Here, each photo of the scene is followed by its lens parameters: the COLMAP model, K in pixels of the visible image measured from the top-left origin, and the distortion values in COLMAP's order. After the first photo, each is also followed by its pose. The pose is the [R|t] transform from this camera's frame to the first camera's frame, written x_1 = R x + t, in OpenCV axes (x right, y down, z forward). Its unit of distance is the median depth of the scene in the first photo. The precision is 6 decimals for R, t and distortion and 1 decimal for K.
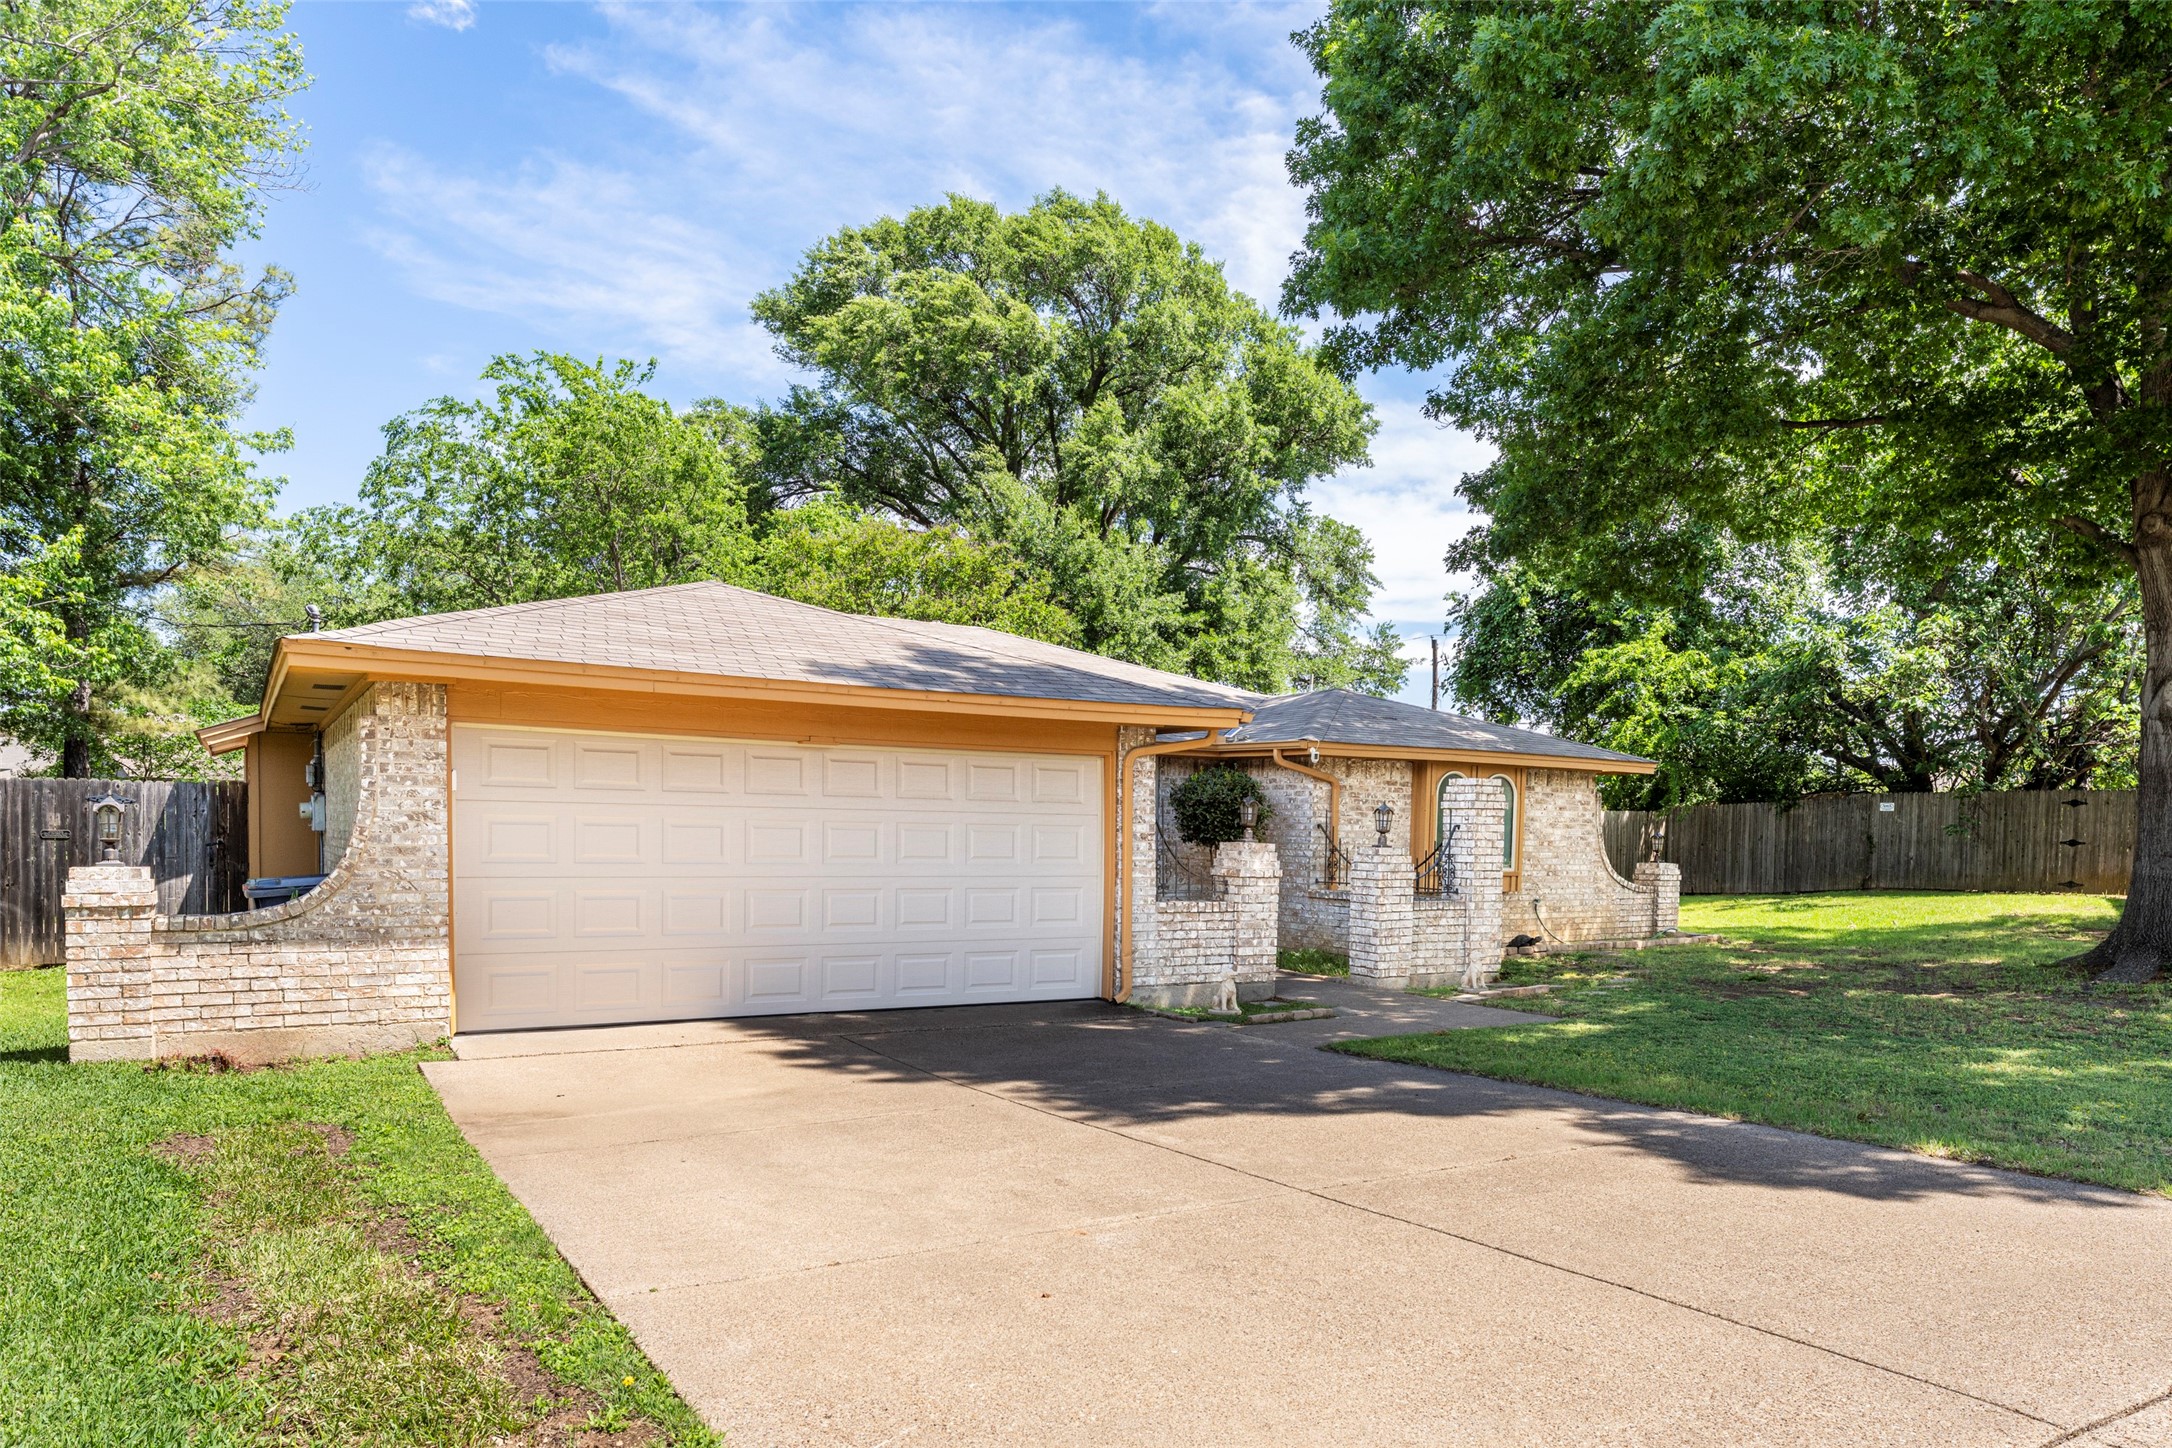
lens RADIAL K [[1366.7, 0, 1079.5], [0, 1366.7, 960.3], [0, 0, 1]] dist [-0.007578, -0.002535]
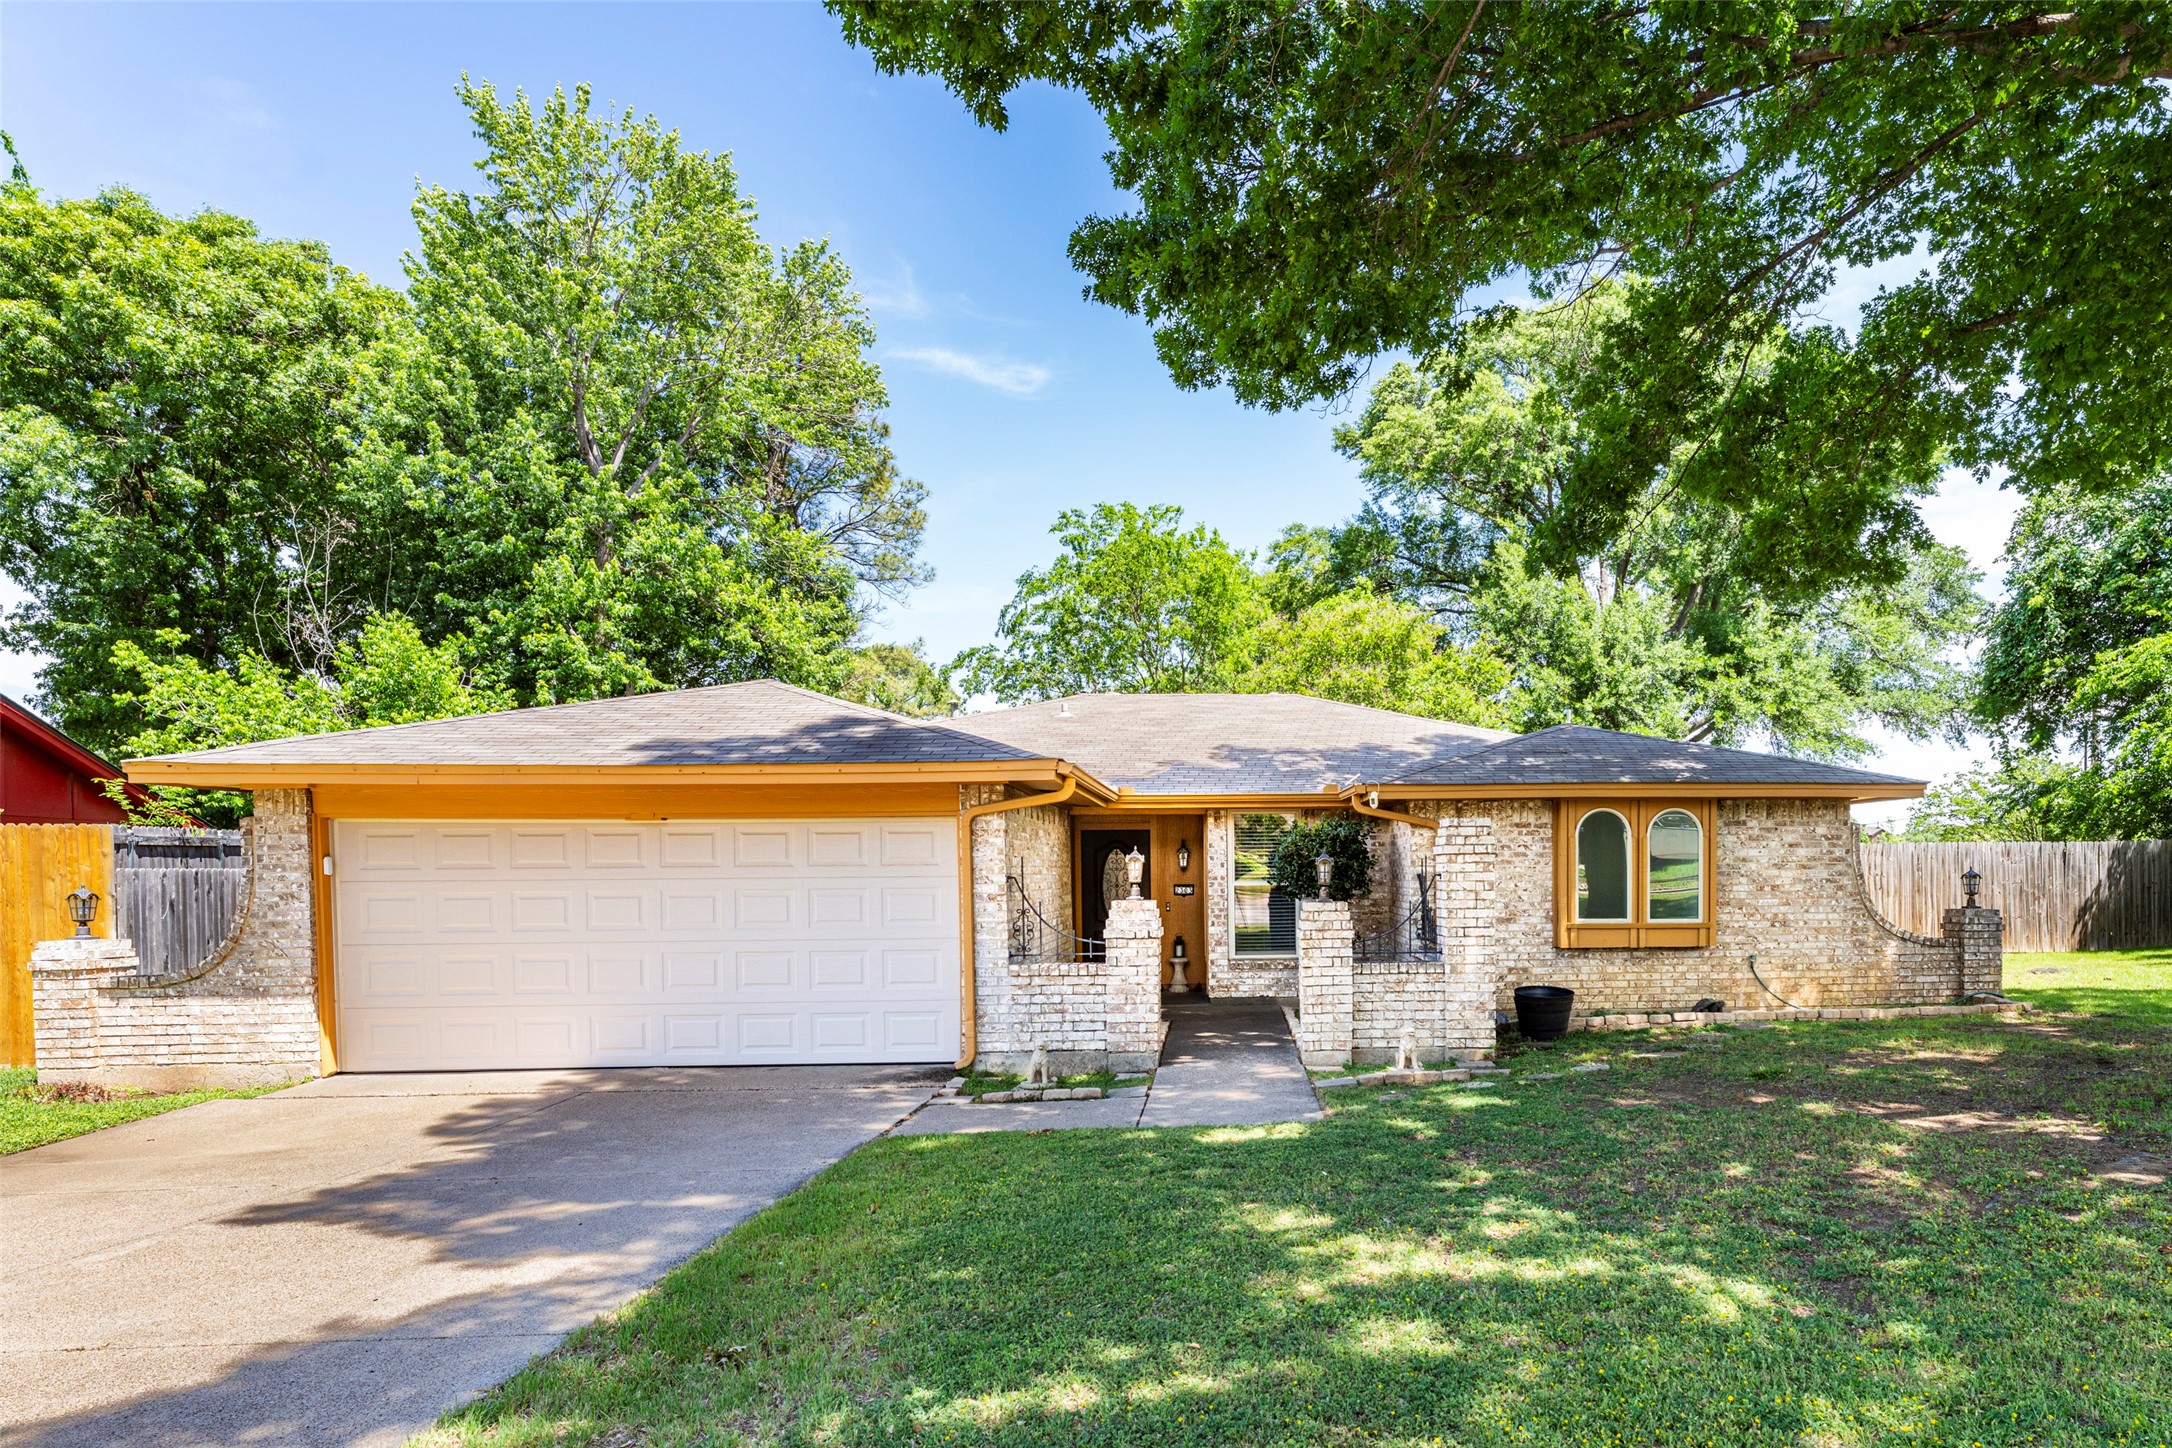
lens RADIAL K [[1149.5, 0, 1279.2], [0, 1149.5, 951.0], [0, 0, 1]] dist [-0.001233, 0.000213]
pose [[0.890321, 0.003948, -0.455316, 0.535454], [-0.018799, 0.999429, -0.028093, -0.029957], [0.454944, 0.033572, 0.889887, 0.330551]]
